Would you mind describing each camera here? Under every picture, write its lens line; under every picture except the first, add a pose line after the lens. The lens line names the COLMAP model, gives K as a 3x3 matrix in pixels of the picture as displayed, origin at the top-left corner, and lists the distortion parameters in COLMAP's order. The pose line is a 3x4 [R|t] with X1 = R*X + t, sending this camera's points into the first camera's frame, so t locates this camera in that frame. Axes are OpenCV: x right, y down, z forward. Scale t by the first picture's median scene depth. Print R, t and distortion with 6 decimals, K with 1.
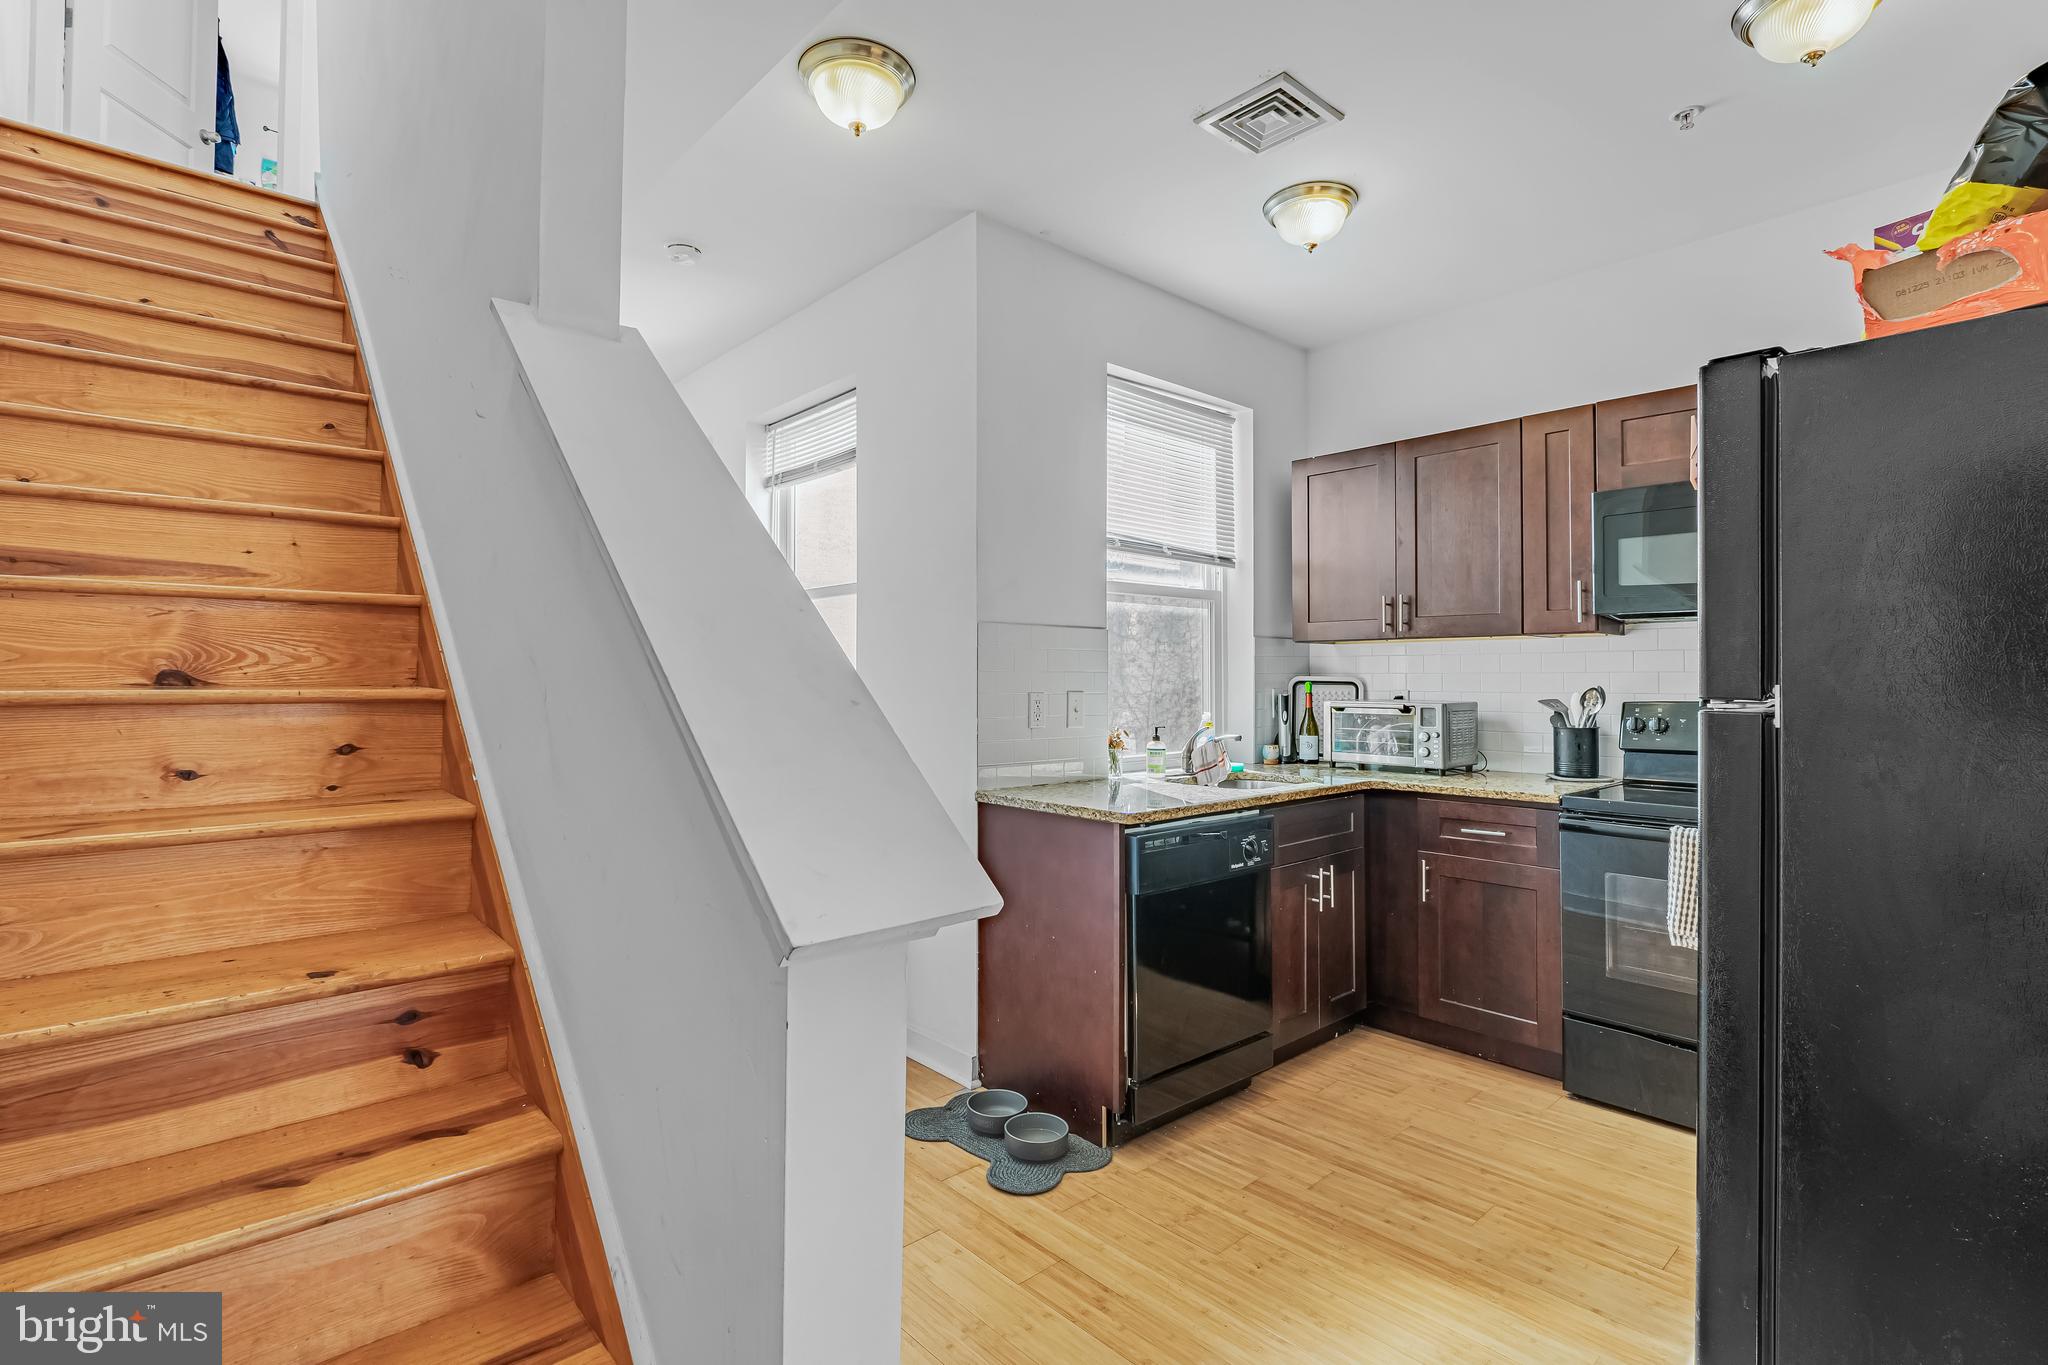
lens RADIAL K [[956.8, 0, 1016.7], [0, 956.8, 683.9], [0, 0, 1]] dist [-0.000115, -0.000141]
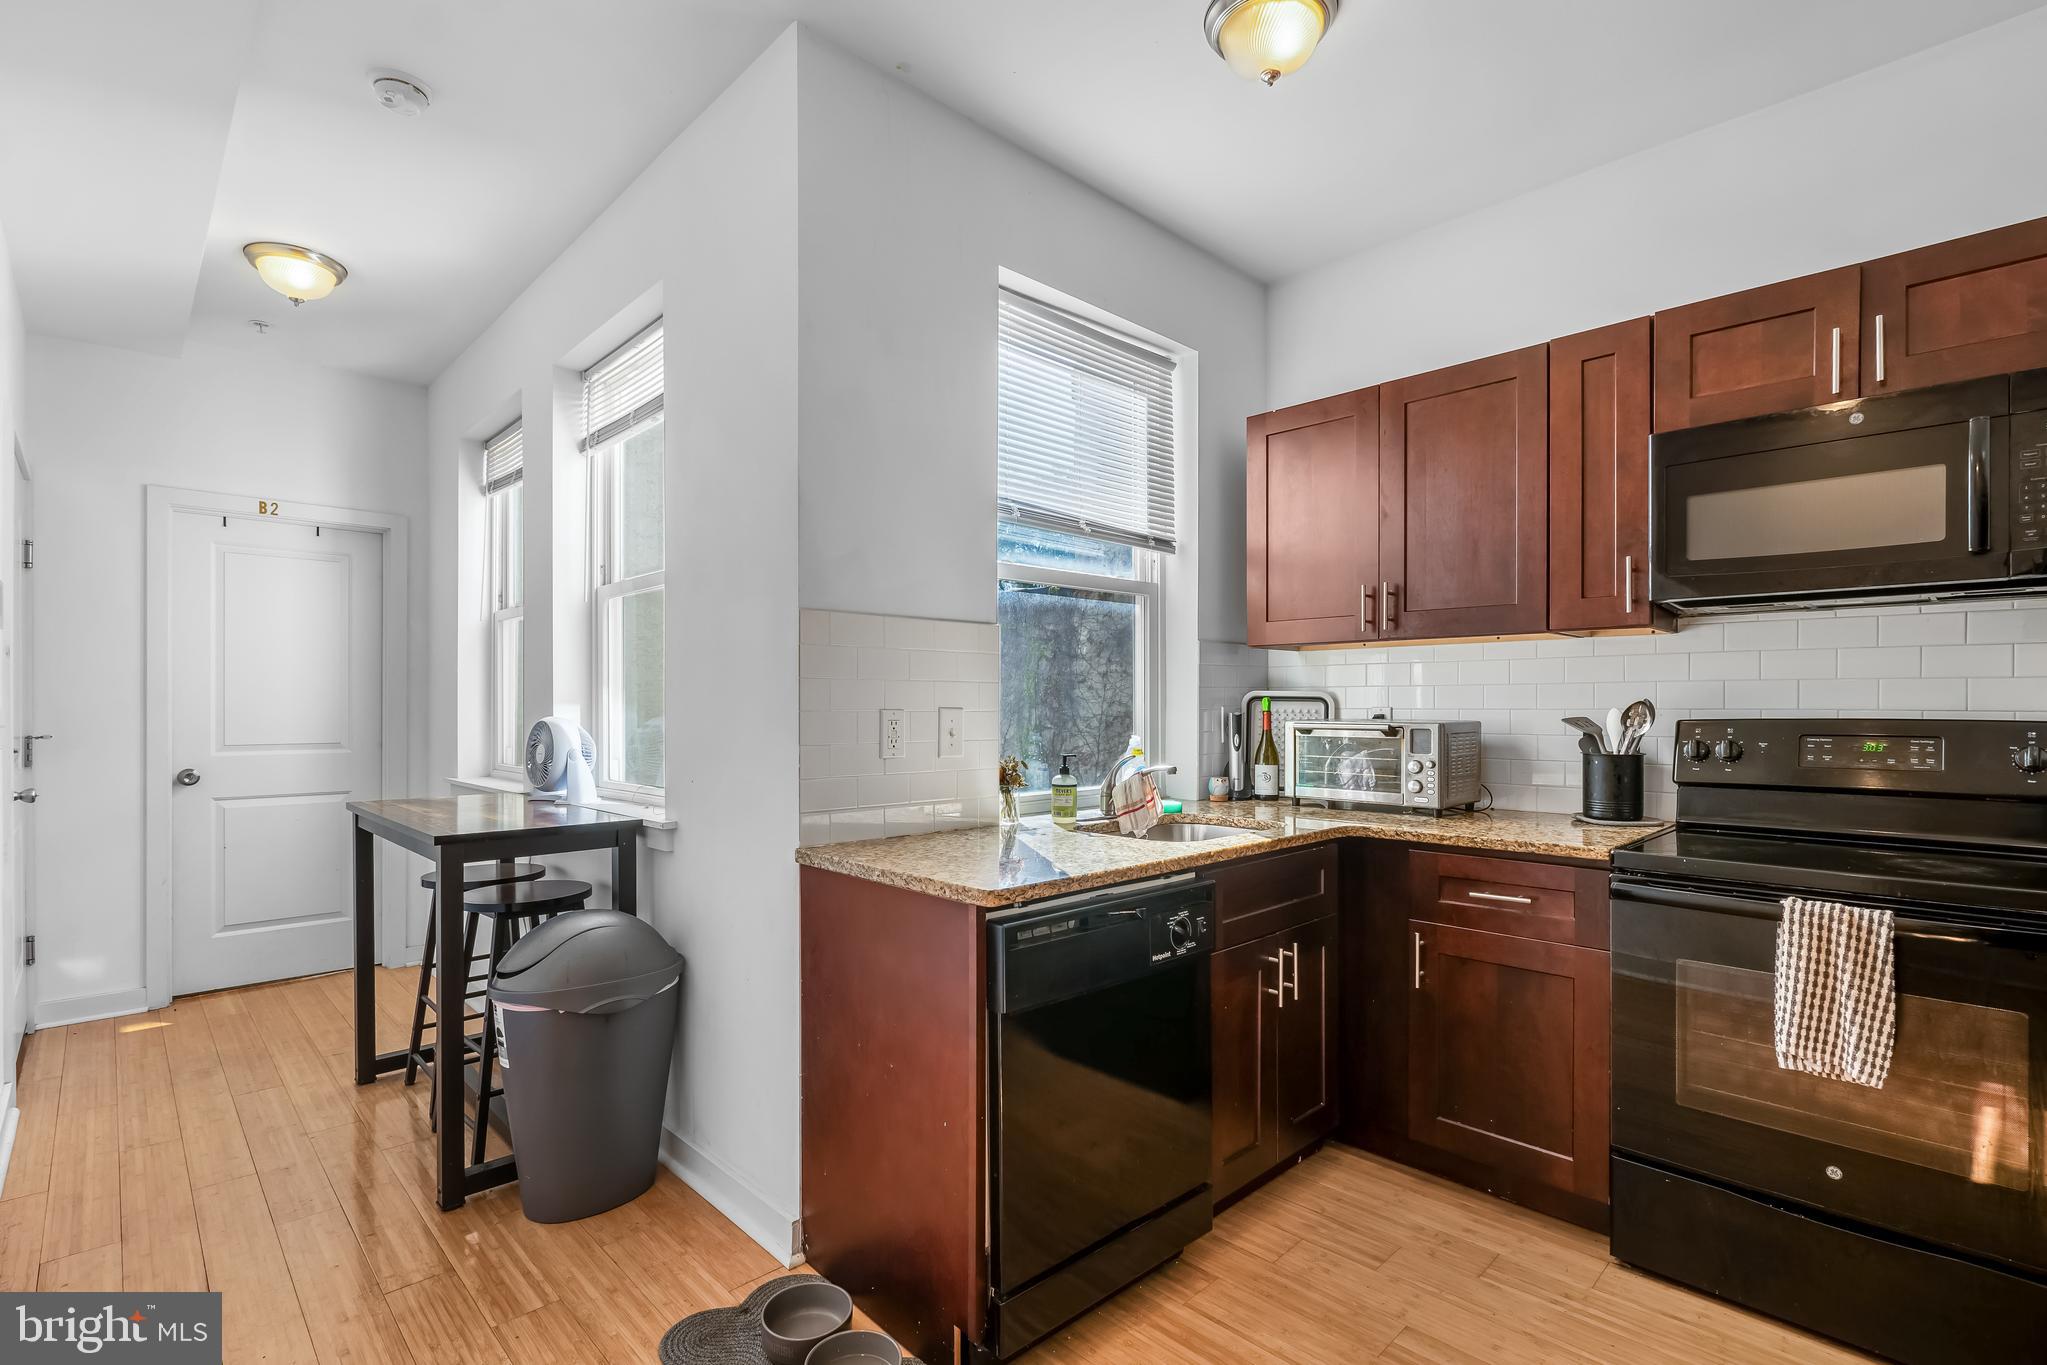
lens RADIAL K [[948.5, 0, 1007.7], [0, 948.5, 735.9], [0, 0, 1]] dist [-0.000642, 0.000094]
pose [[0.999628, -0.003657, 0.027025, 0.082732], [0.002890, 0.999594, 0.028353, 0.008368], [-0.027117, -0.028264, 0.999233, 0.261703]]
